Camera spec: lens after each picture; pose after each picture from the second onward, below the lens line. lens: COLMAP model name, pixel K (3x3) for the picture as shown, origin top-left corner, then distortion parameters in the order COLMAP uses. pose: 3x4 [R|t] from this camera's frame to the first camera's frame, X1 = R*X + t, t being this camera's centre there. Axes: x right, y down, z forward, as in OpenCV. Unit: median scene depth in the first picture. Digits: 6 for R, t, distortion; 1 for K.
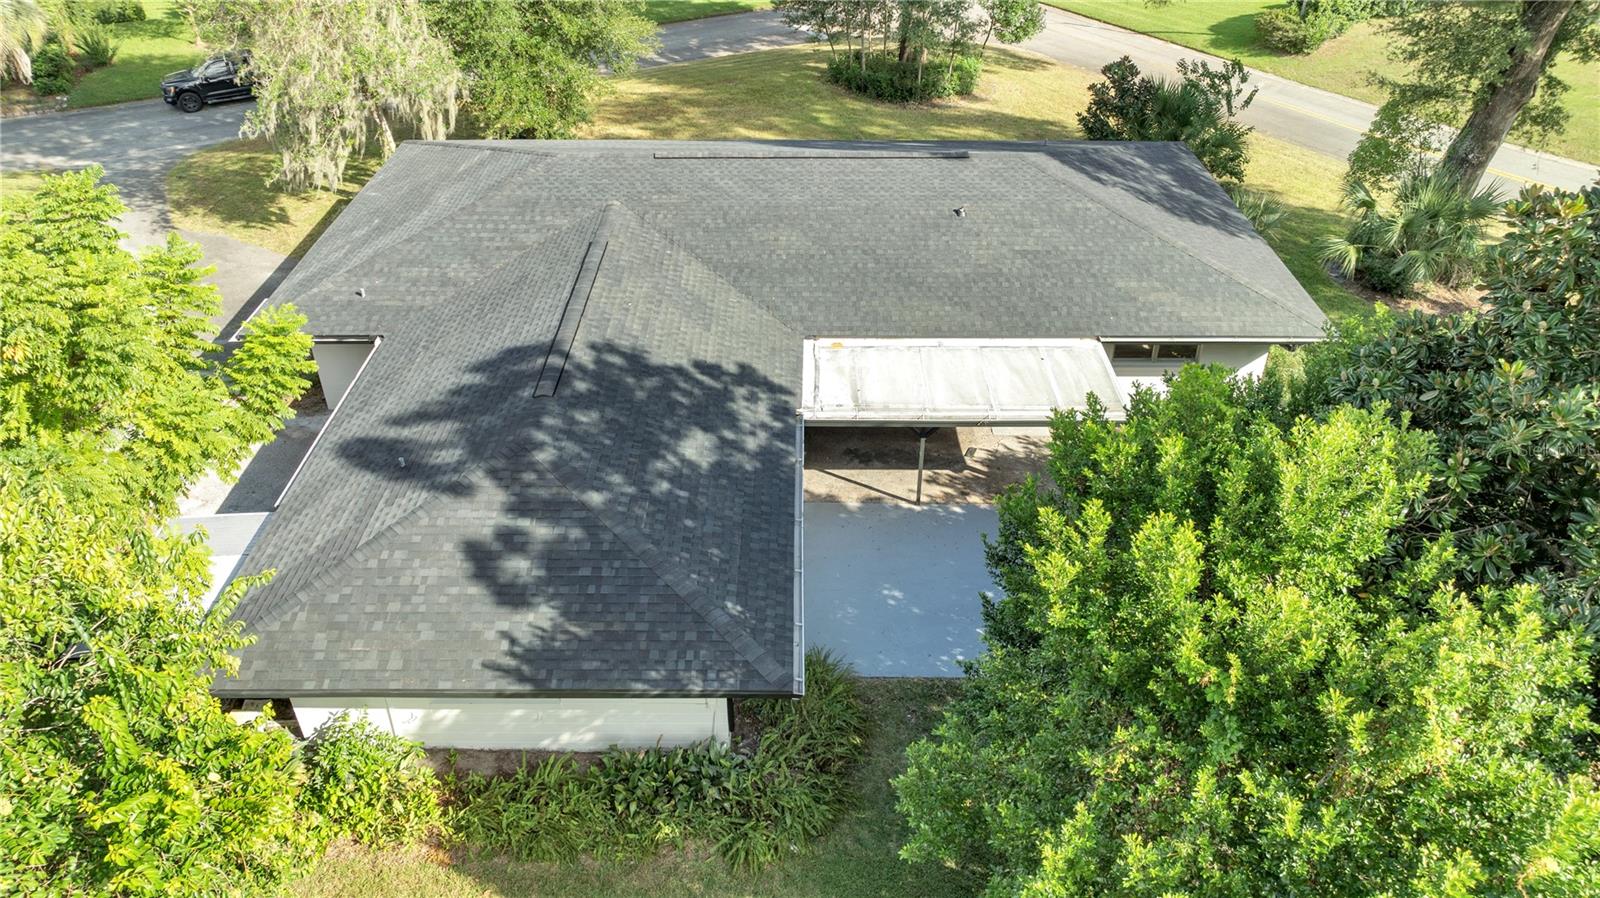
lens RADIAL K [[1134.6, 0, 800.0], [0, 1134.6, 449.0], [0, 0, 1]] dist [-0.044149, 0.057107]
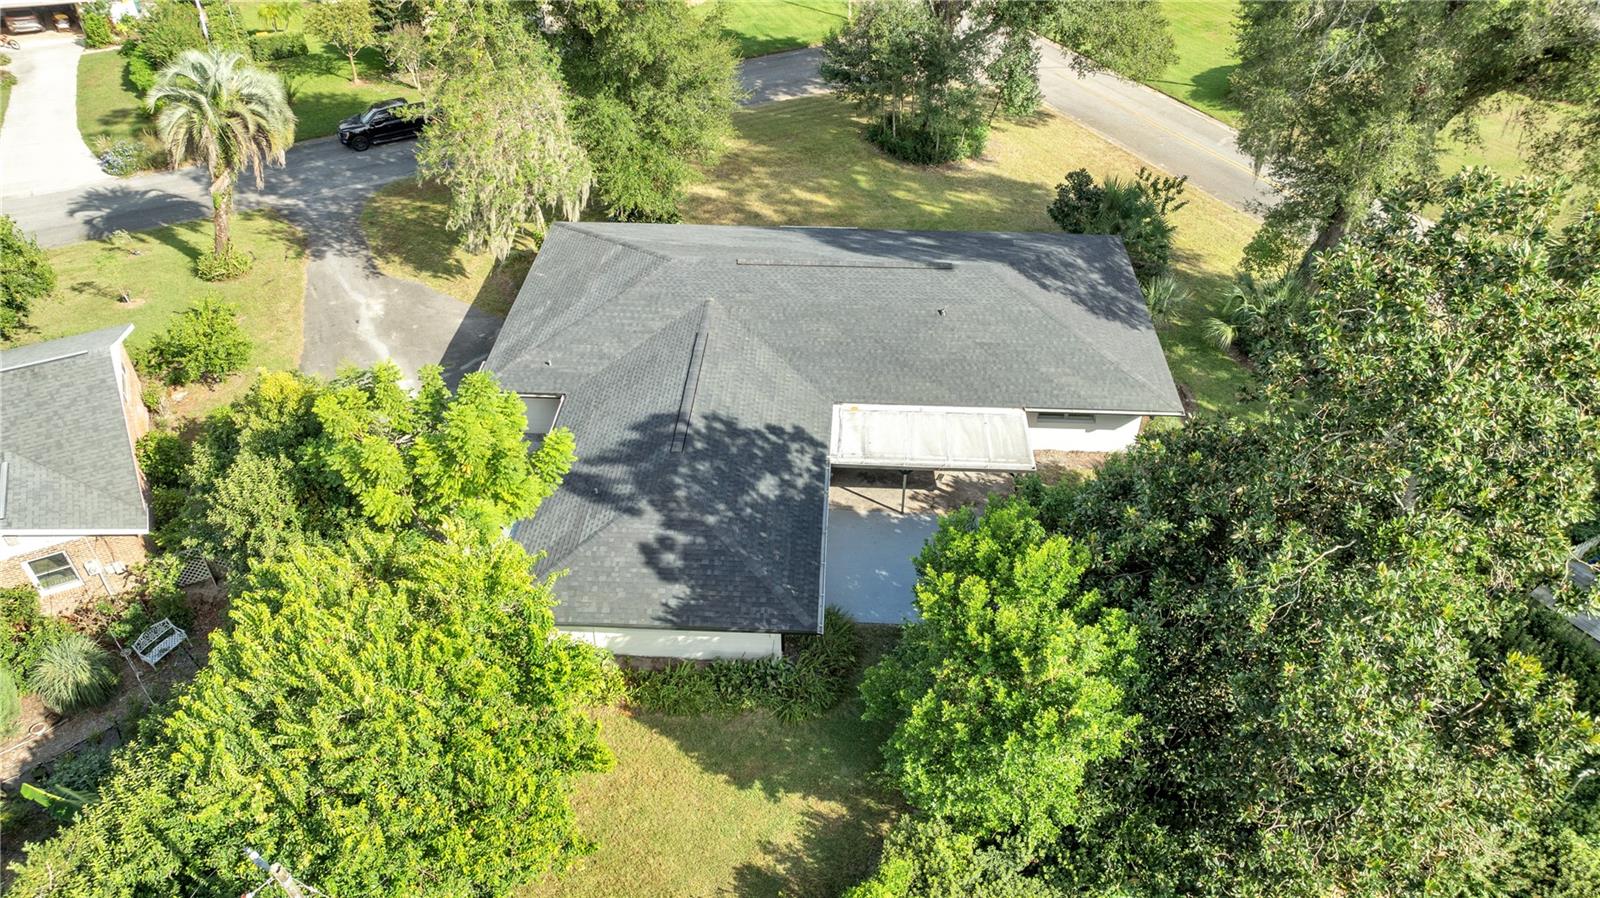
lens RADIAL K [[1190.4, 0, 800.0], [0, 1190.4, 449.0], [0, 0, 1]] dist [0.073656, -0.235148]
pose [[0.998849, 0.032171, -0.035584, 0.018024], [-0.029148, 0.996169, 0.082443, -0.172854], [0.038100, -0.081311, 0.995960, -0.653931]]
